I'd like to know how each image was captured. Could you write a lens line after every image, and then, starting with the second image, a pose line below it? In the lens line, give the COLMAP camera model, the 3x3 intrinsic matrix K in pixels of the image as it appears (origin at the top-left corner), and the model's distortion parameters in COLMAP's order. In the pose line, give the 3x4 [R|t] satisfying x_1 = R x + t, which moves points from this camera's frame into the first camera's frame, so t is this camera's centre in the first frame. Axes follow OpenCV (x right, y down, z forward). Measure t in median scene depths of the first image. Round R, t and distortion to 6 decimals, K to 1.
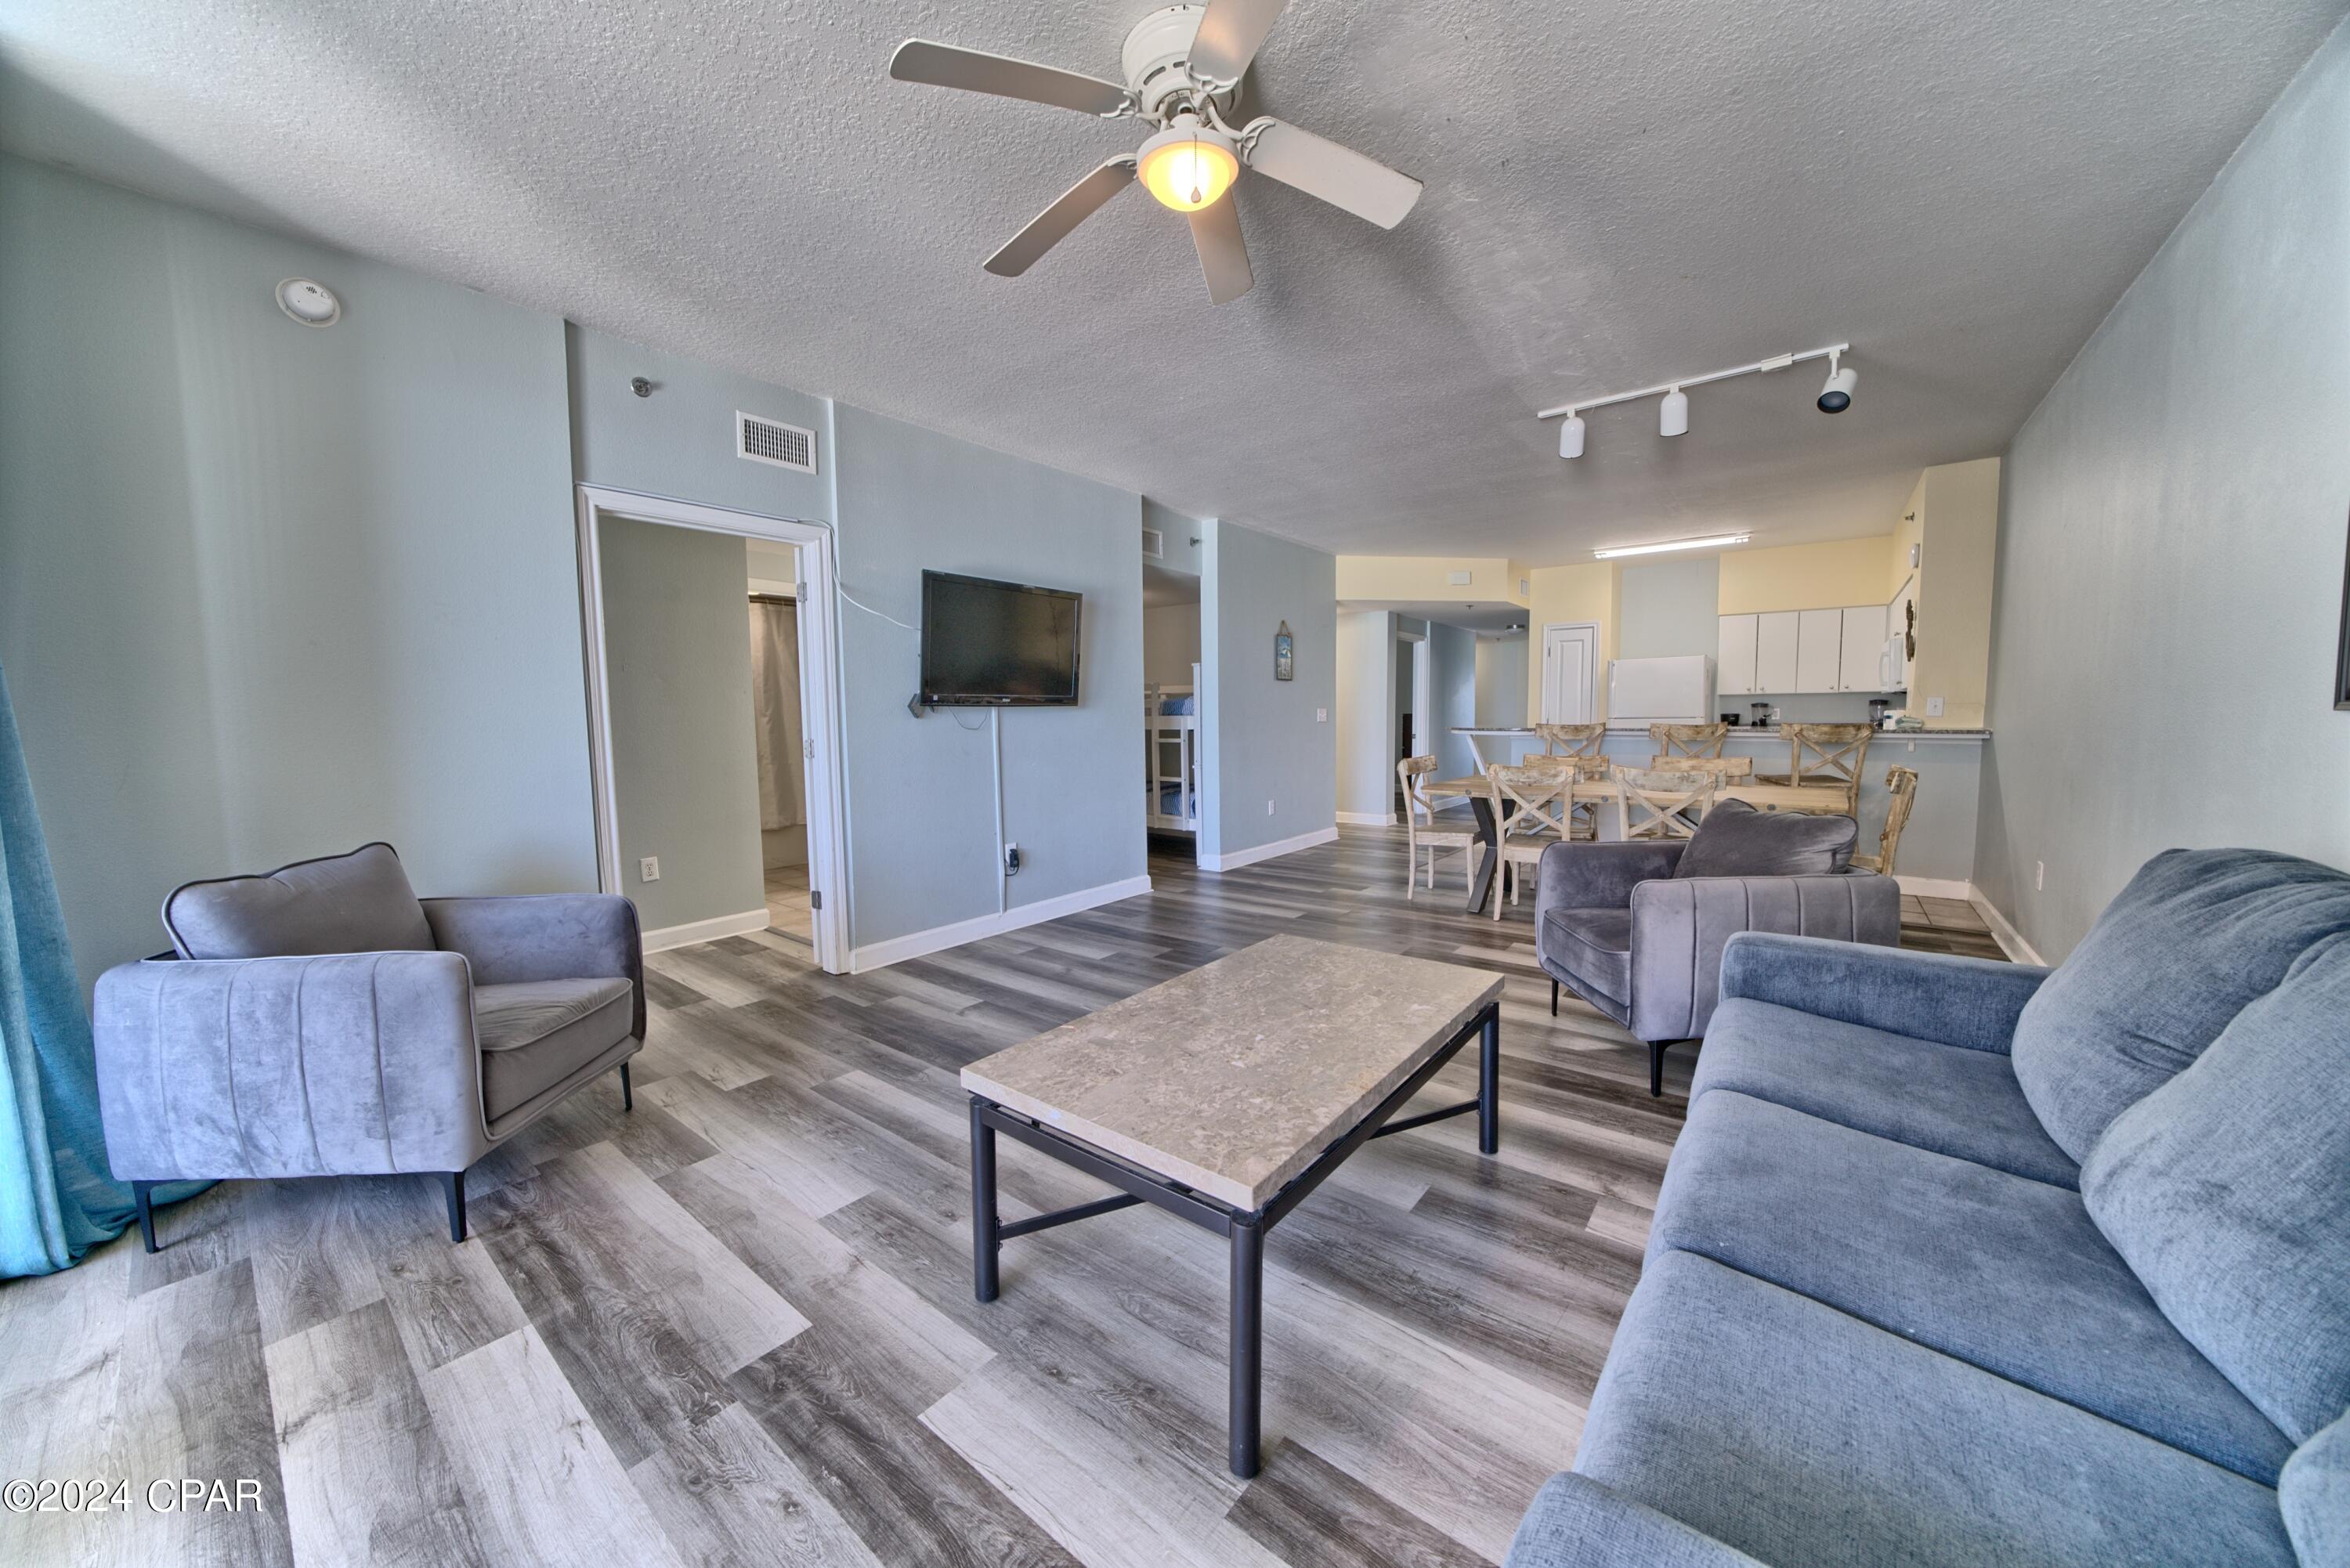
lens RADIAL K [[820.9, 0, 1166.9], [0, 820.9, 781.9], [0, 0, 1]] dist [-0.016748, 0.000649]
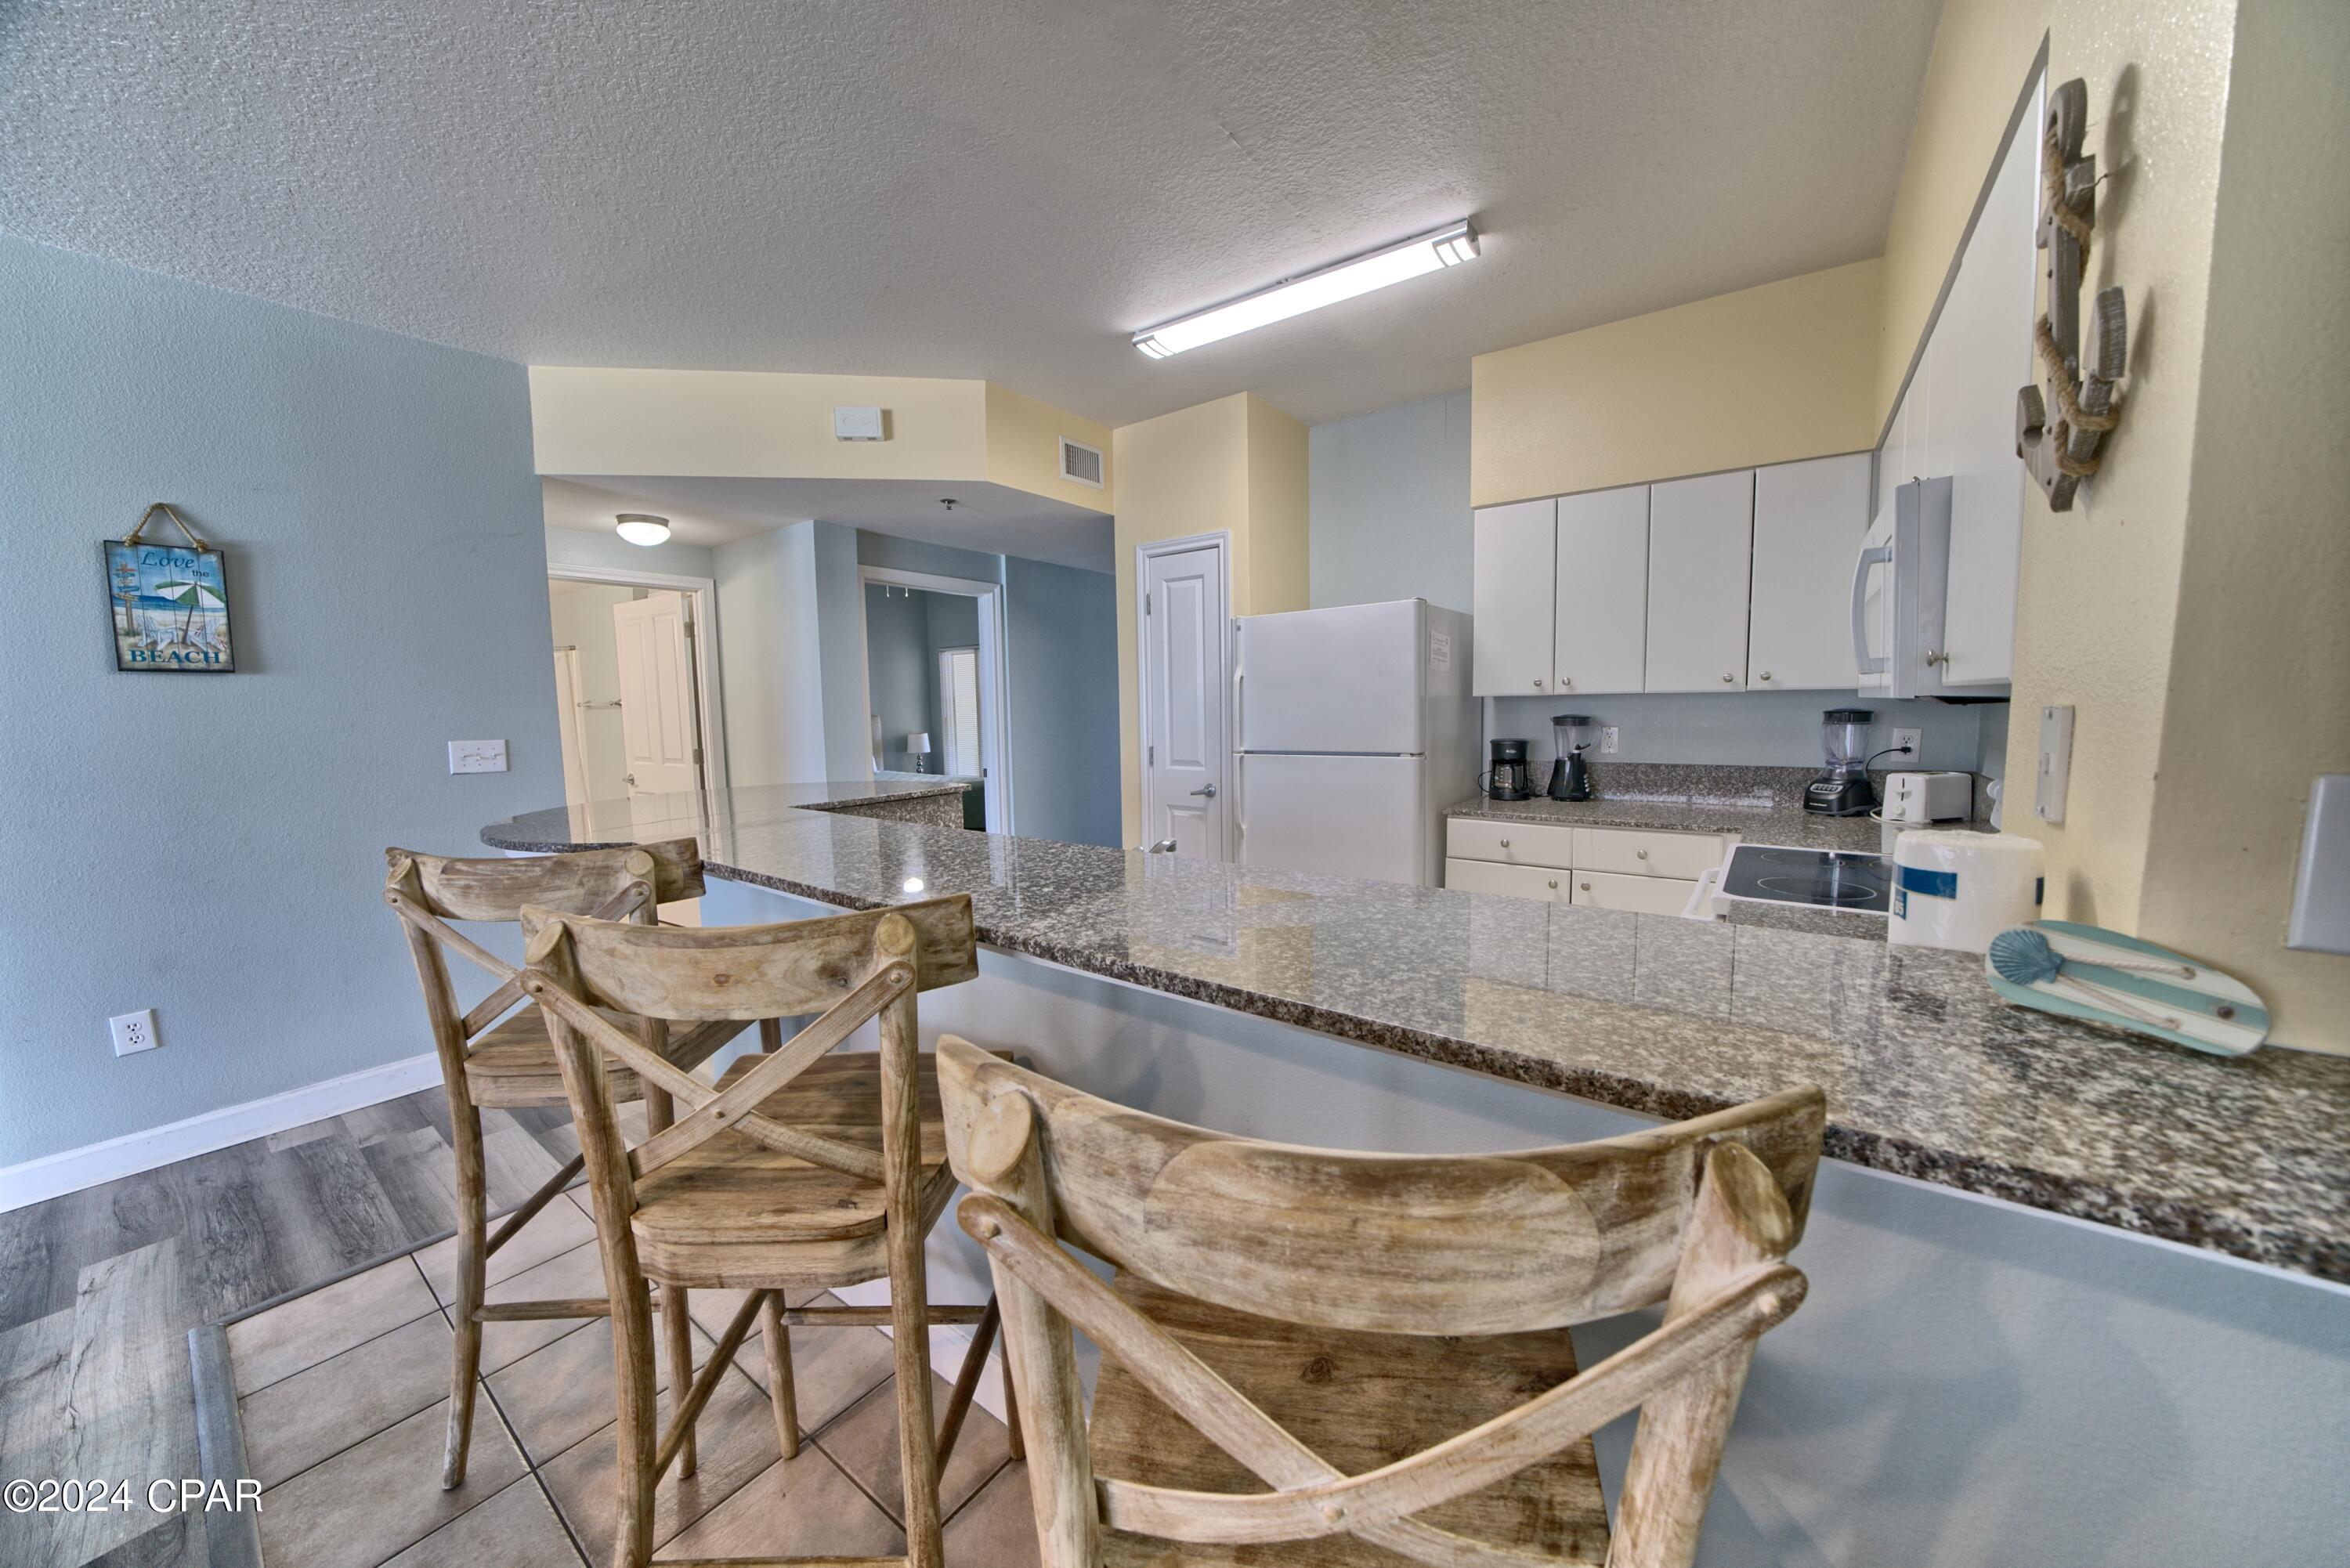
lens RADIAL K [[820.9, 0, 1165.1], [0, 820.9, 777.0], [0, 0, 1]] dist [-0.016748, 0.000649]
pose [[0.999405, -0.008787, 0.033364, 0.509497], [0.008386, 0.999891, 0.012126, -0.072922], [-0.033467, -0.011839, 0.999370, 0.589494]]
